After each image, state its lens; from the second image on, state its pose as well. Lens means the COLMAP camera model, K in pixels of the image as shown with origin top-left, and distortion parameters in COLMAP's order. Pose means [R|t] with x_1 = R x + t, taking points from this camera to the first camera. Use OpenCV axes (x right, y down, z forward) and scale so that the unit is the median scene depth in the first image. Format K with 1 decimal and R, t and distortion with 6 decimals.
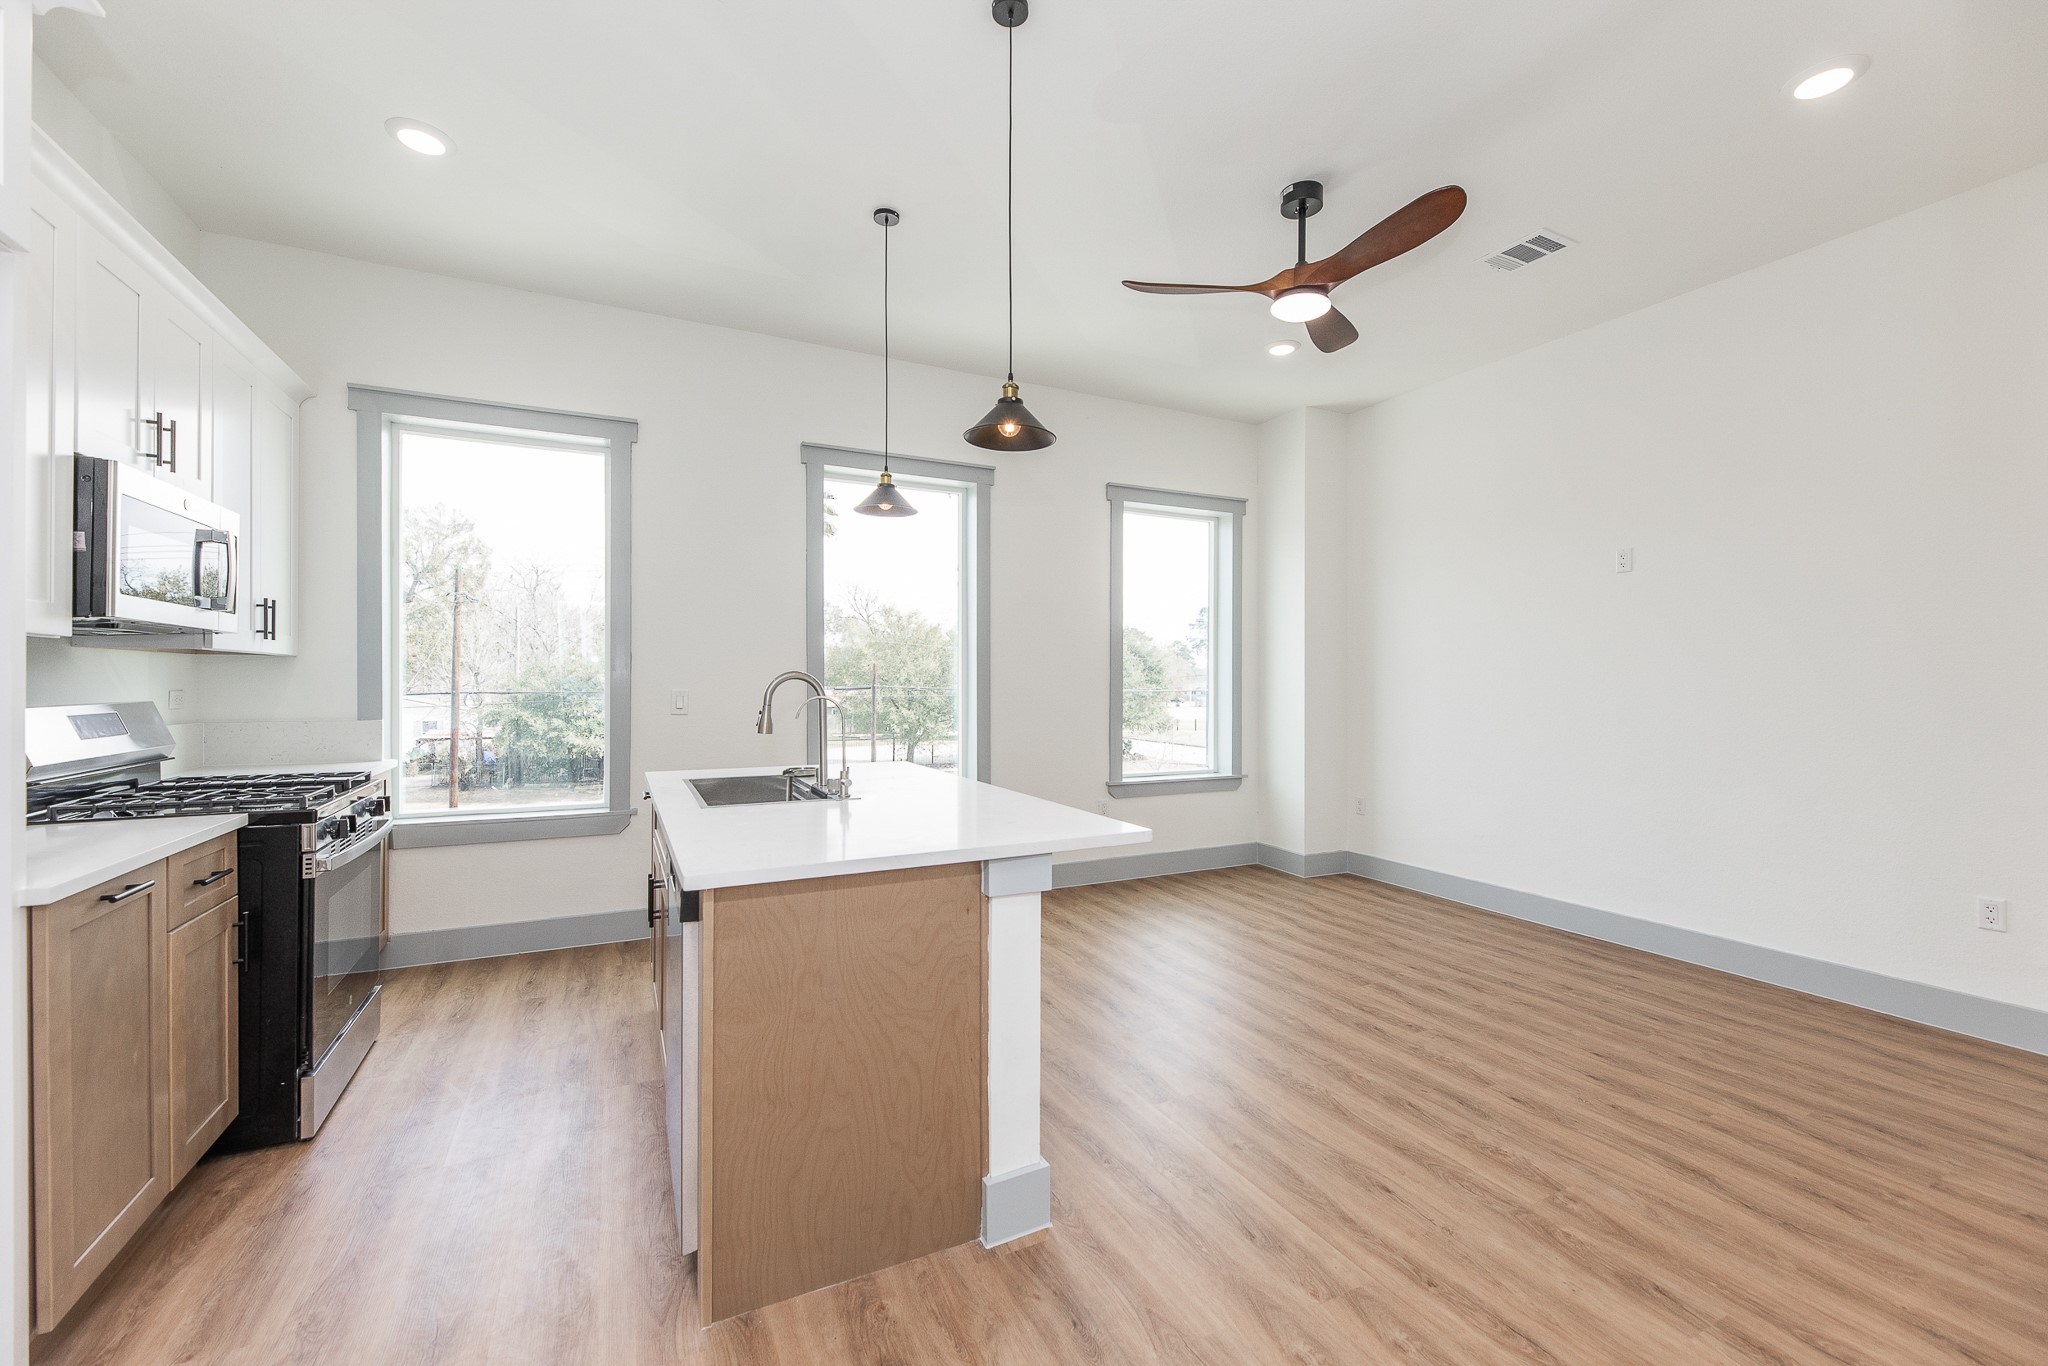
lens RADIAL K [[829.3, 0, 1035.5], [0, 829.3, 679.1], [0, 0, 1]] dist [-0.002497, 0.000607]
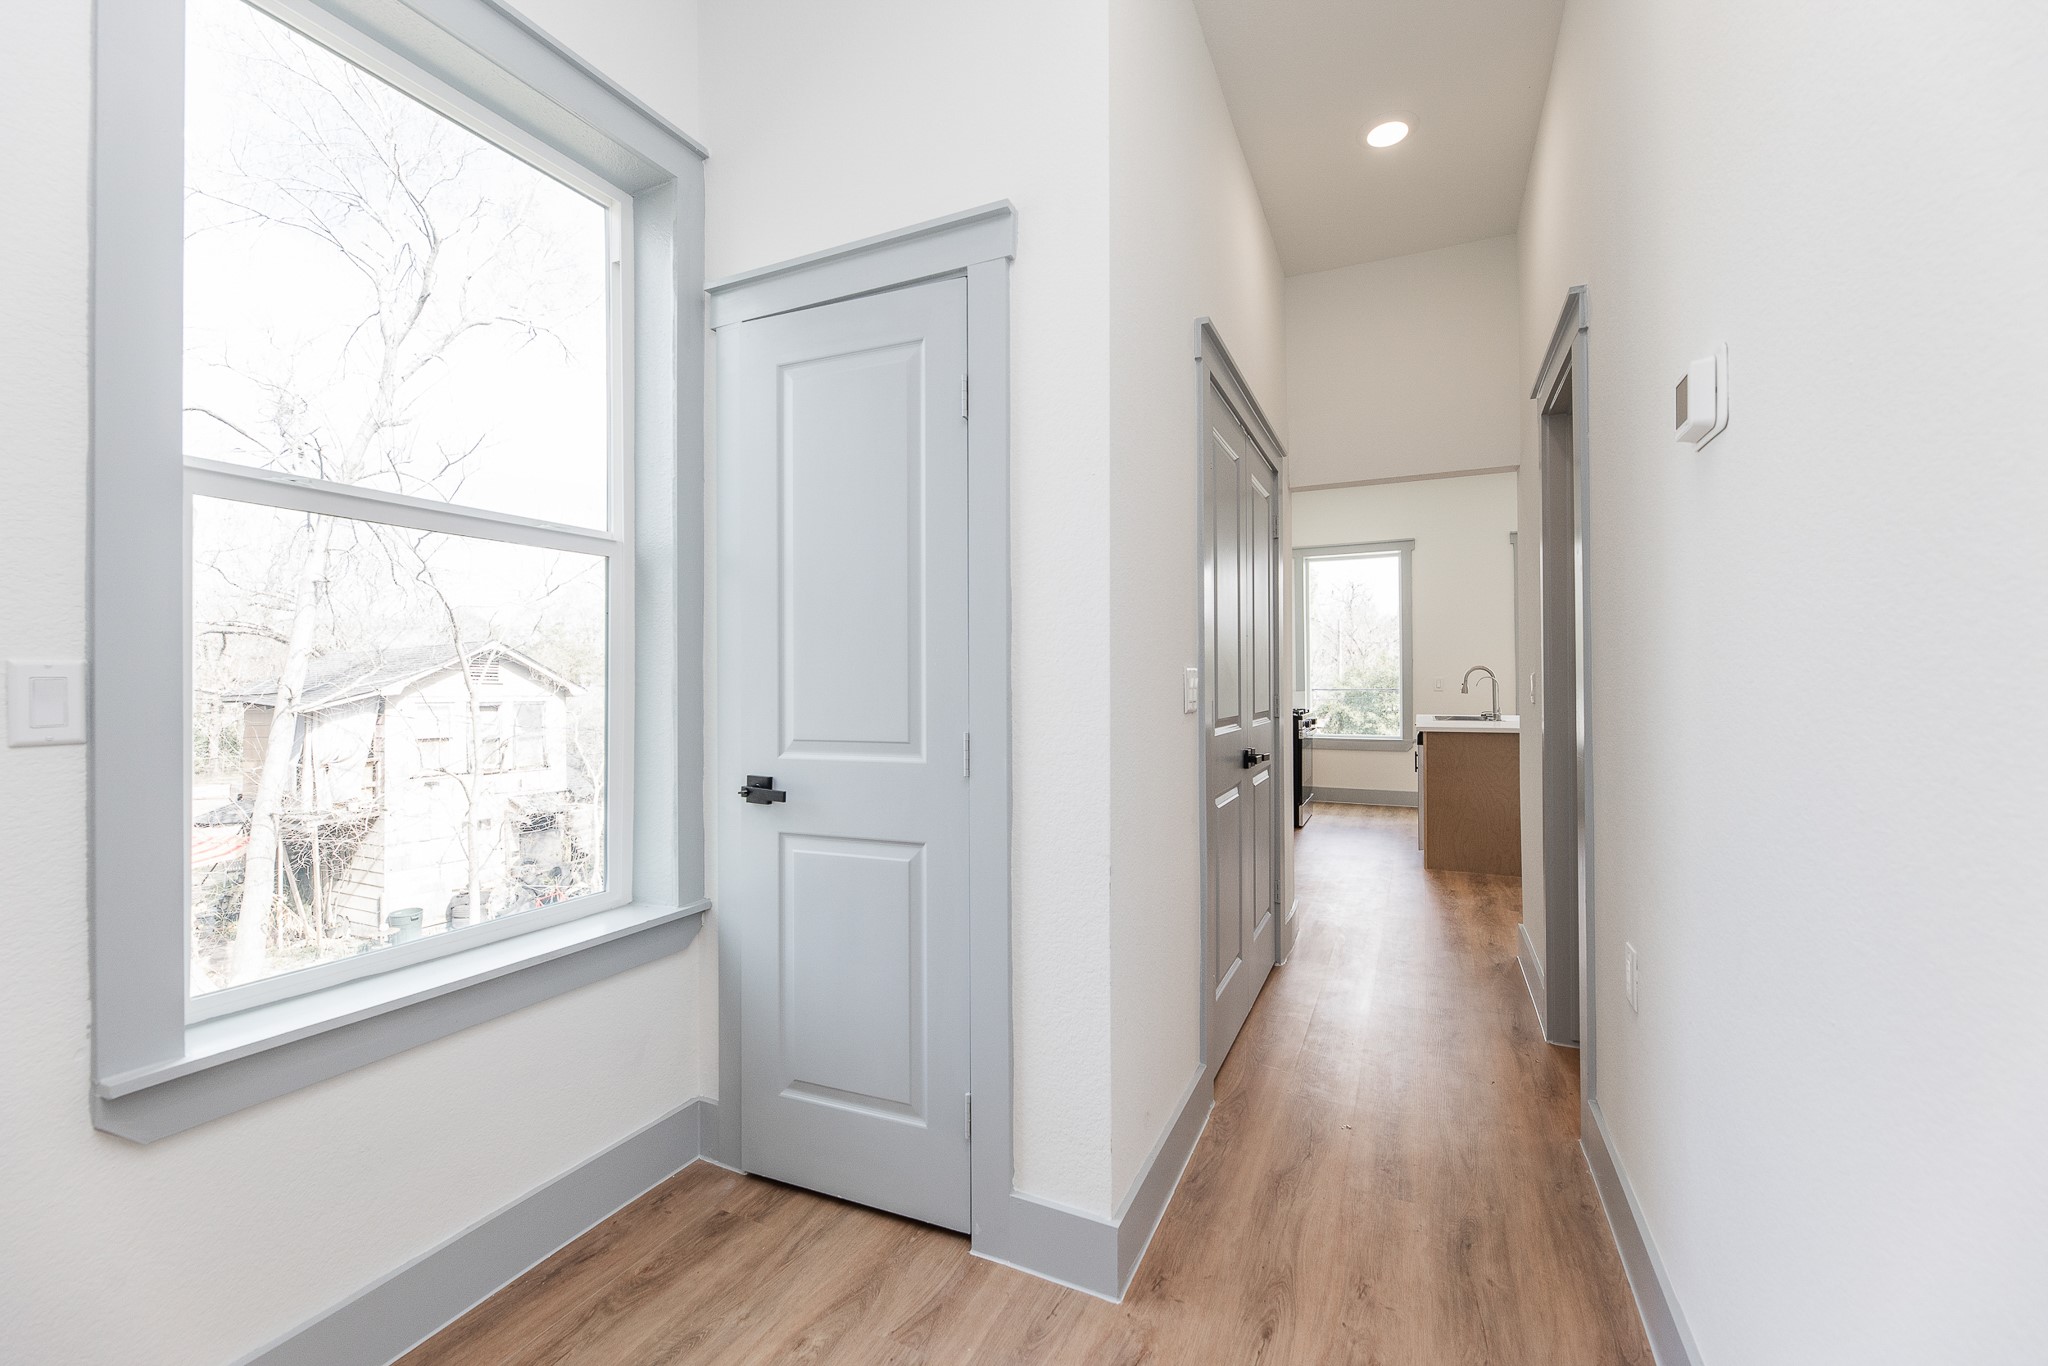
lens RADIAL K [[829.3, 0, 1032.2], [0, 829.3, 680.8], [0, 0, 1]] dist [-0.002497, 0.000607]
pose [[0.613544, -0.007704, -0.789623, 0.542460], [0.008315, 0.999960, -0.003295, 0.020402], [0.789617, -0.004544, 0.613584, -0.974601]]
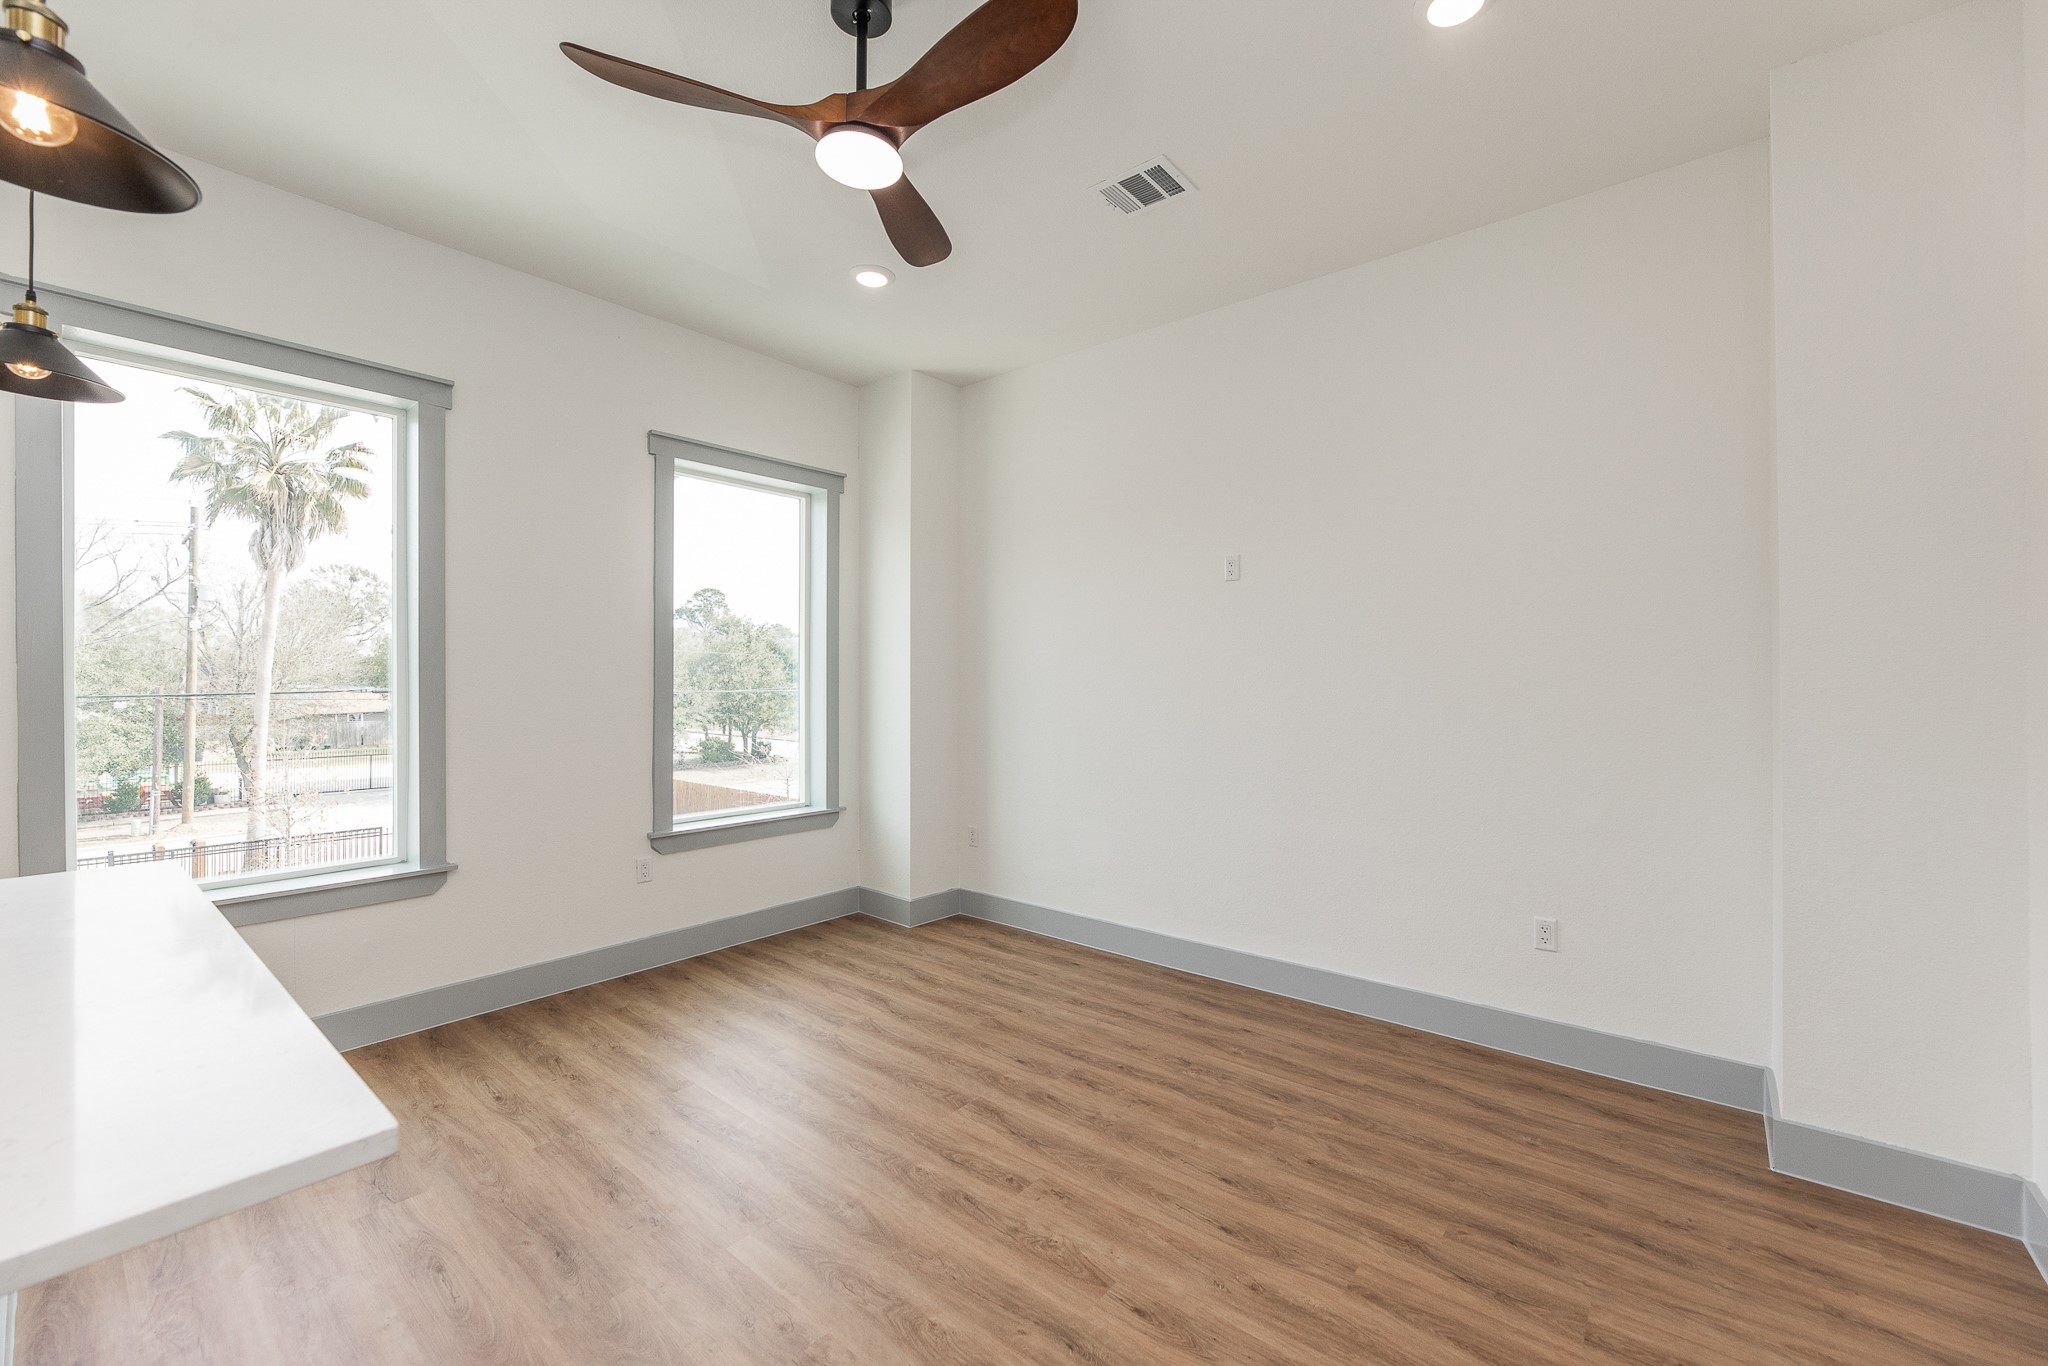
lens RADIAL K [[829.3, 0, 1020.6], [0, 829.3, 675.0], [0, 0, 1]] dist [-0.002497, 0.000607]
pose [[0.919457, 0.001200, 0.393189, 0.132131], [-0.000344, 0.999997, -0.002248, -0.021596], [-0.393191, 0.001931, 0.919455, 0.247771]]
